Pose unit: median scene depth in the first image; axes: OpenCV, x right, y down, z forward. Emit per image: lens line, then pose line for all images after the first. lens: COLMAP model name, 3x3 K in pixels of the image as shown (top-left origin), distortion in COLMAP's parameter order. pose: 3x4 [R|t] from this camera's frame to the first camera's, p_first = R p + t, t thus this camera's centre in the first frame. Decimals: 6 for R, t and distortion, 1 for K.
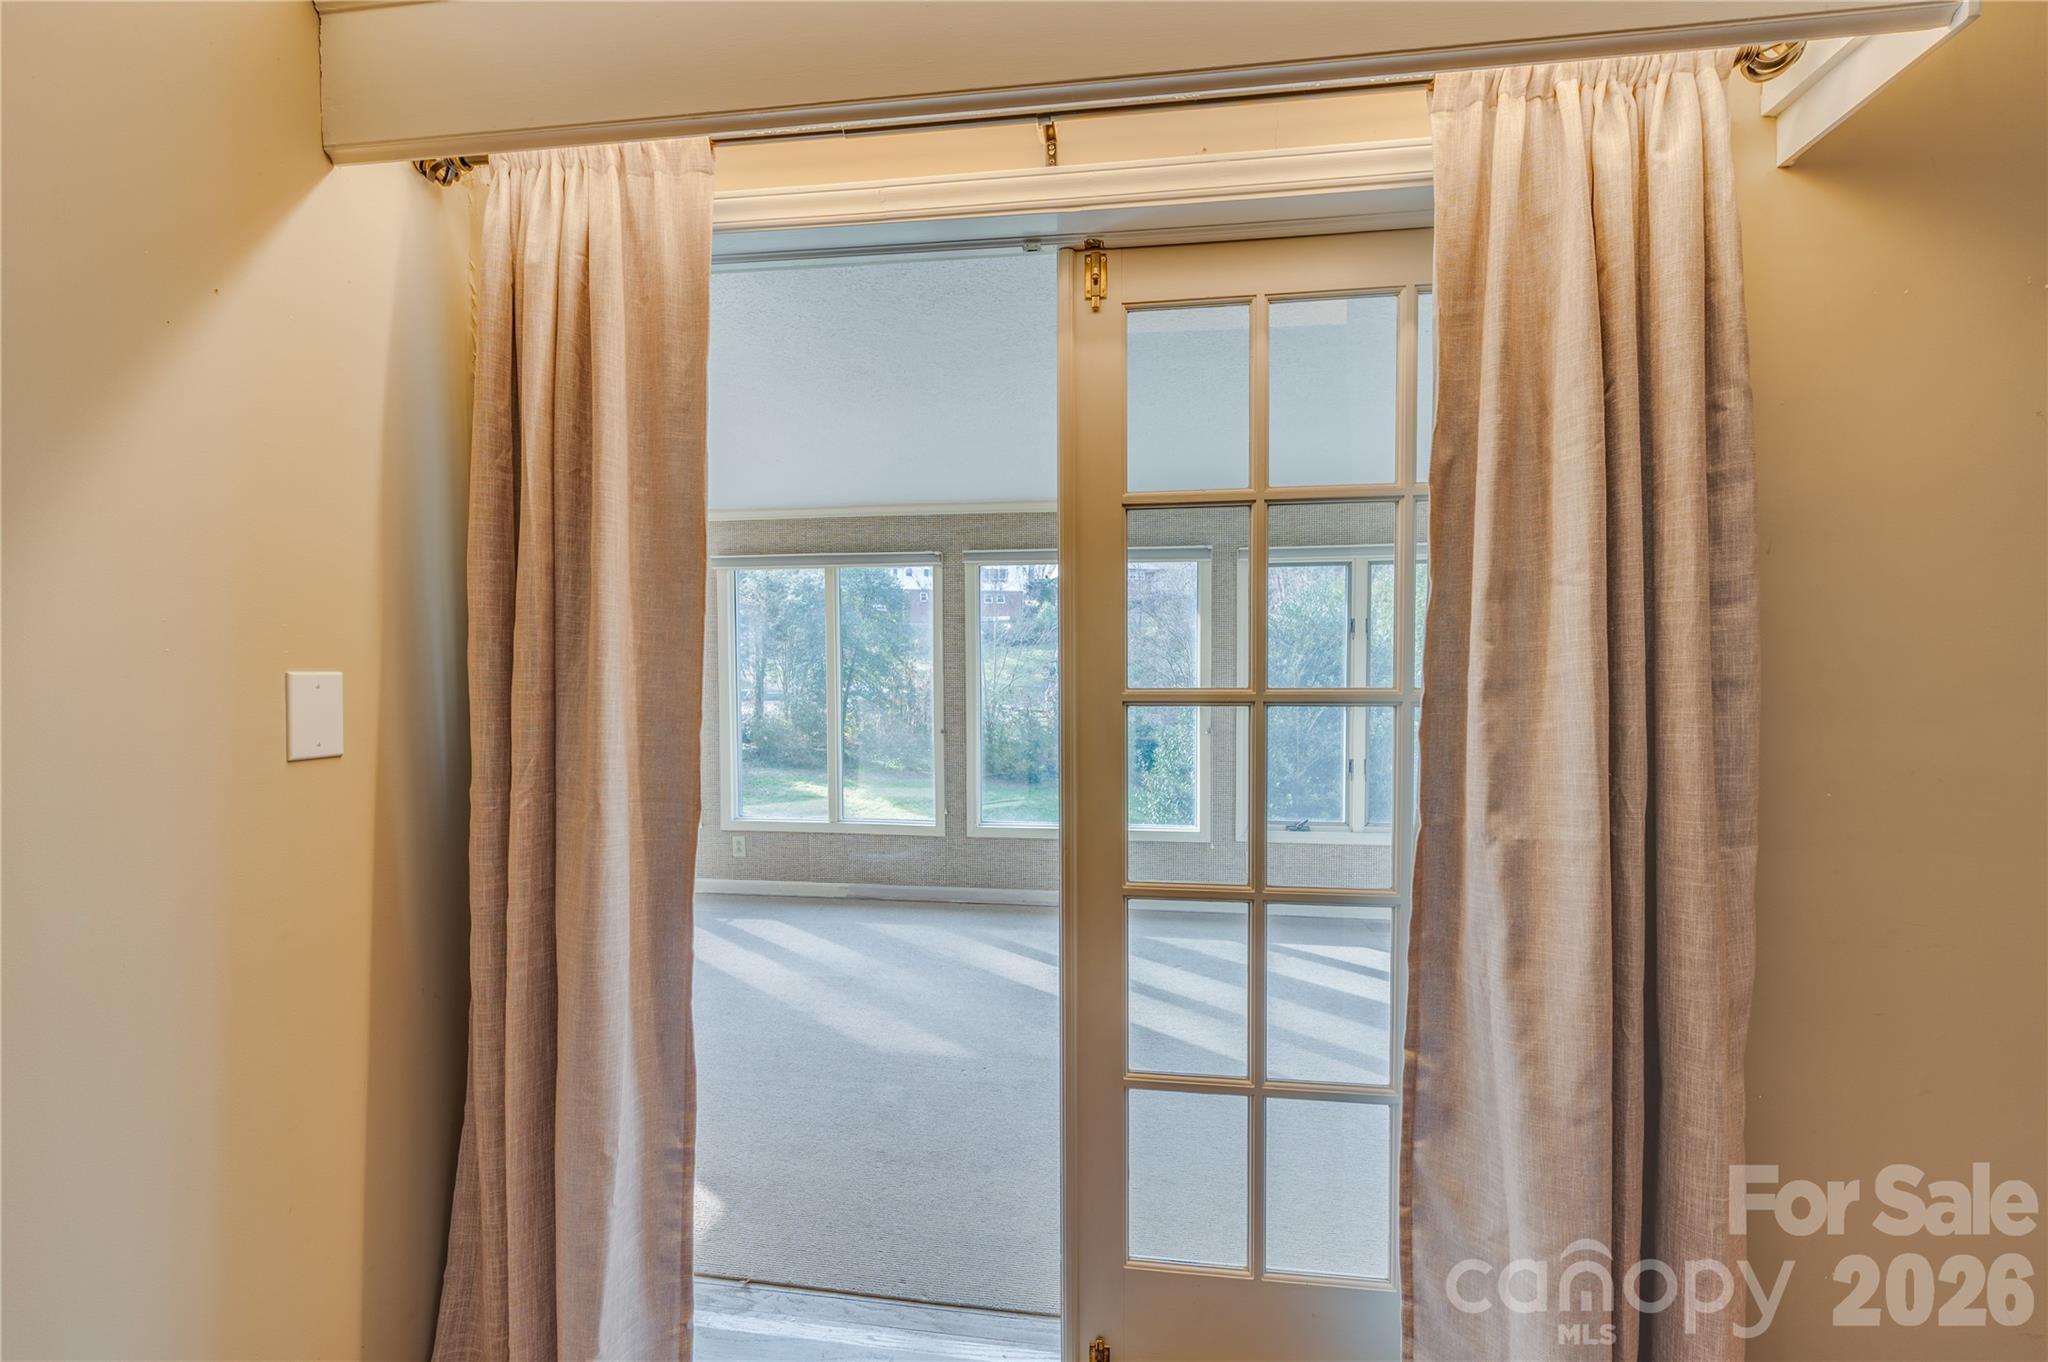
lens RADIAL K [[818.0, 0, 1030.4], [0, 818.0, 673.5], [0, 0, 1]] dist [0.003354, 0.000154]
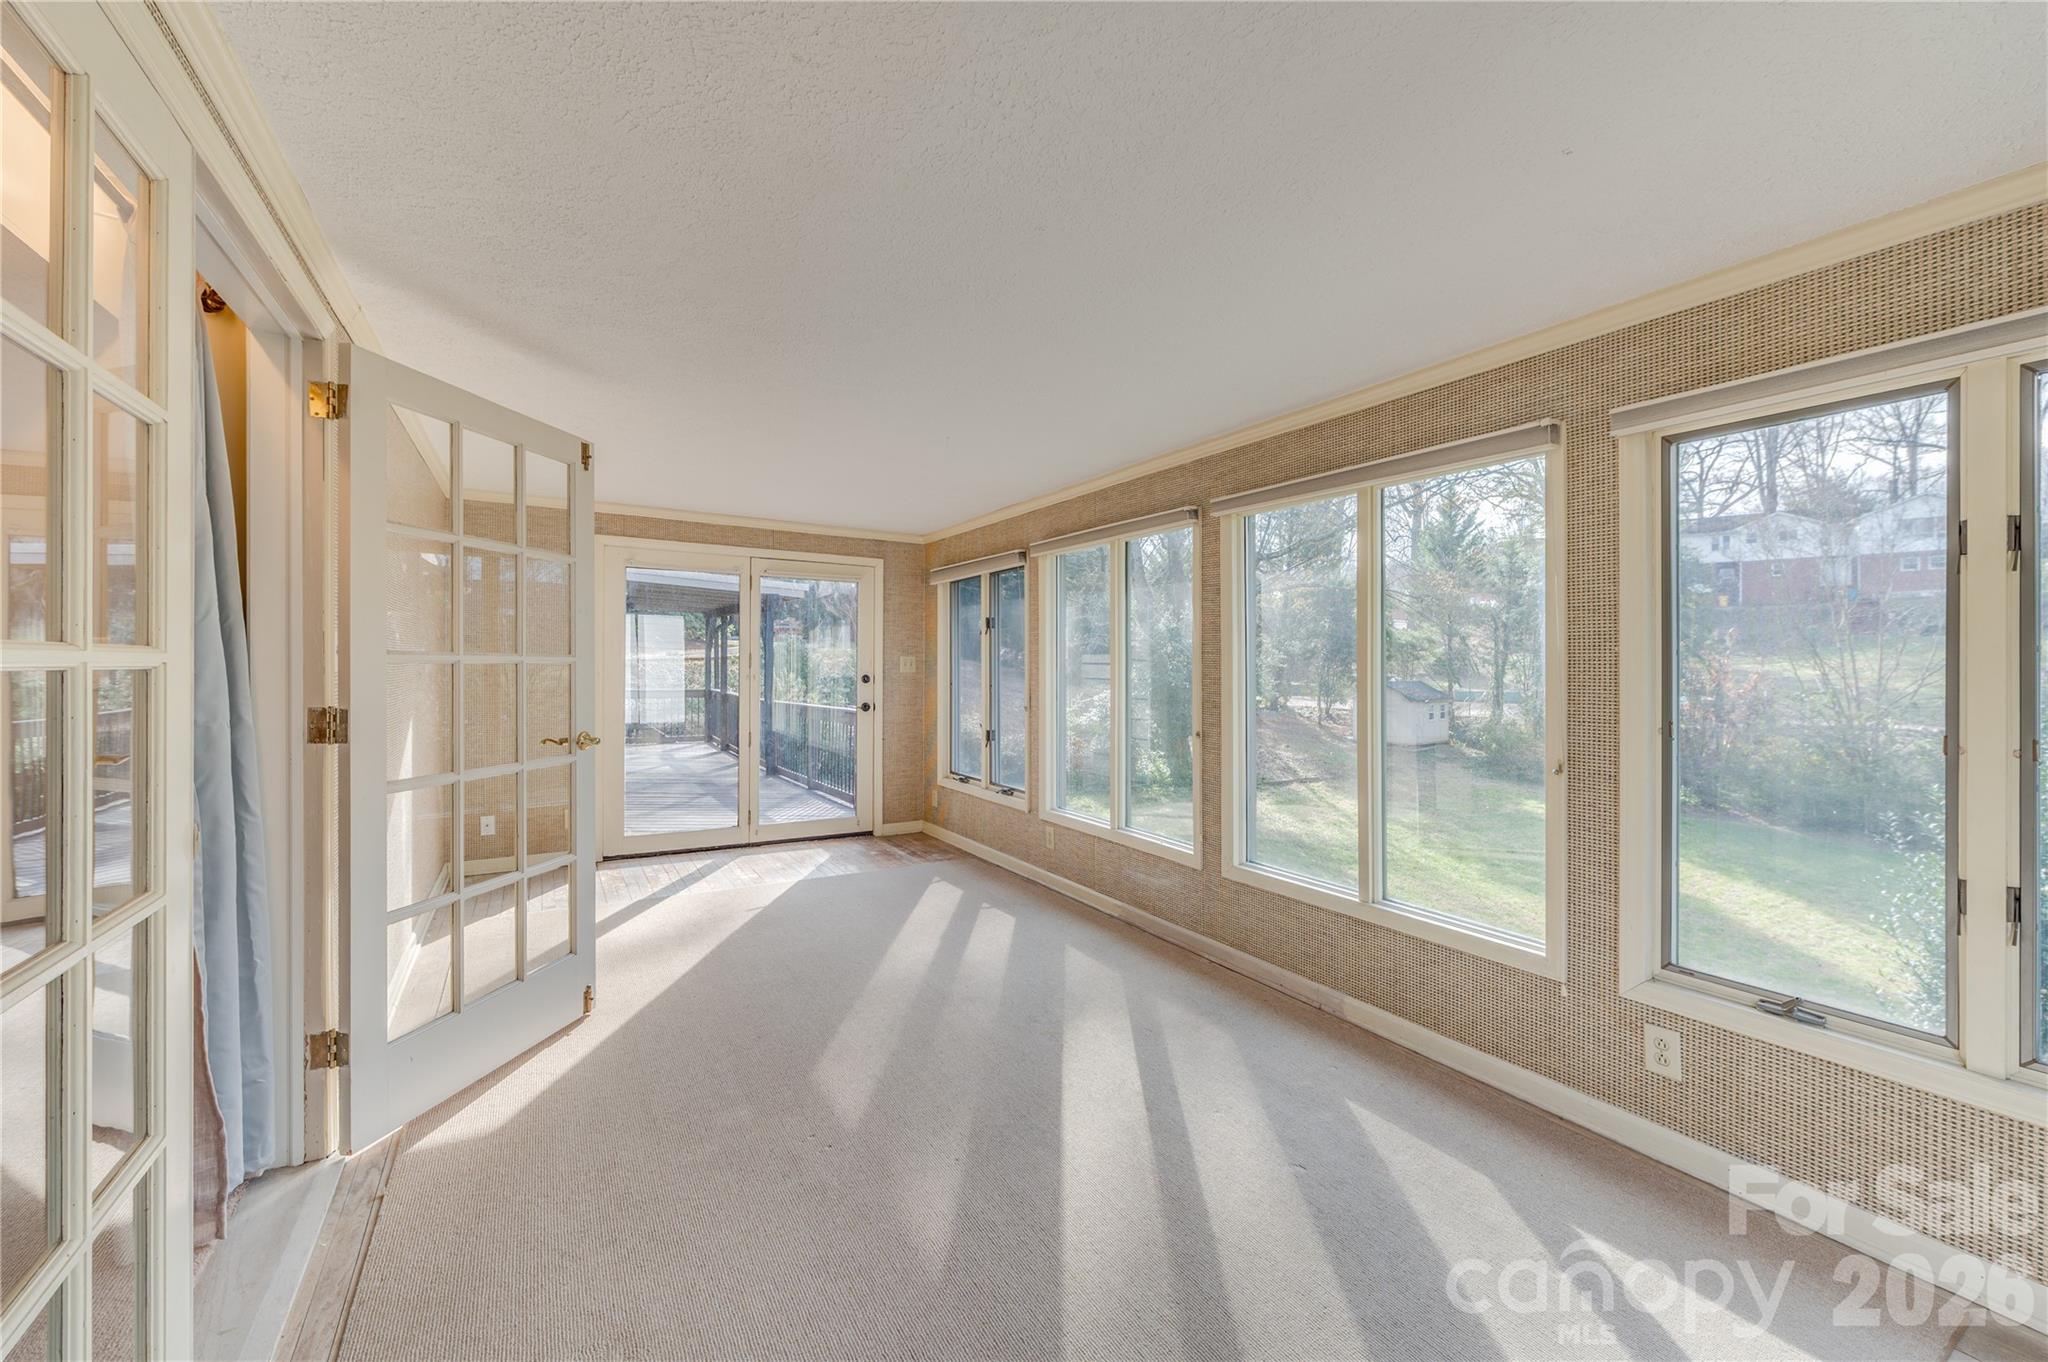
lens RADIAL K [[818.0, 0, 1025.6], [0, 818.0, 666.2], [0, 0, 1]] dist [0.003354, 0.000154]
pose [[0.618339, 0.006698, -0.785883, 0.404755], [-0.012788, 0.999917, -0.001539, 0.008012], [0.785808, 0.011002, 0.618373, 0.384711]]
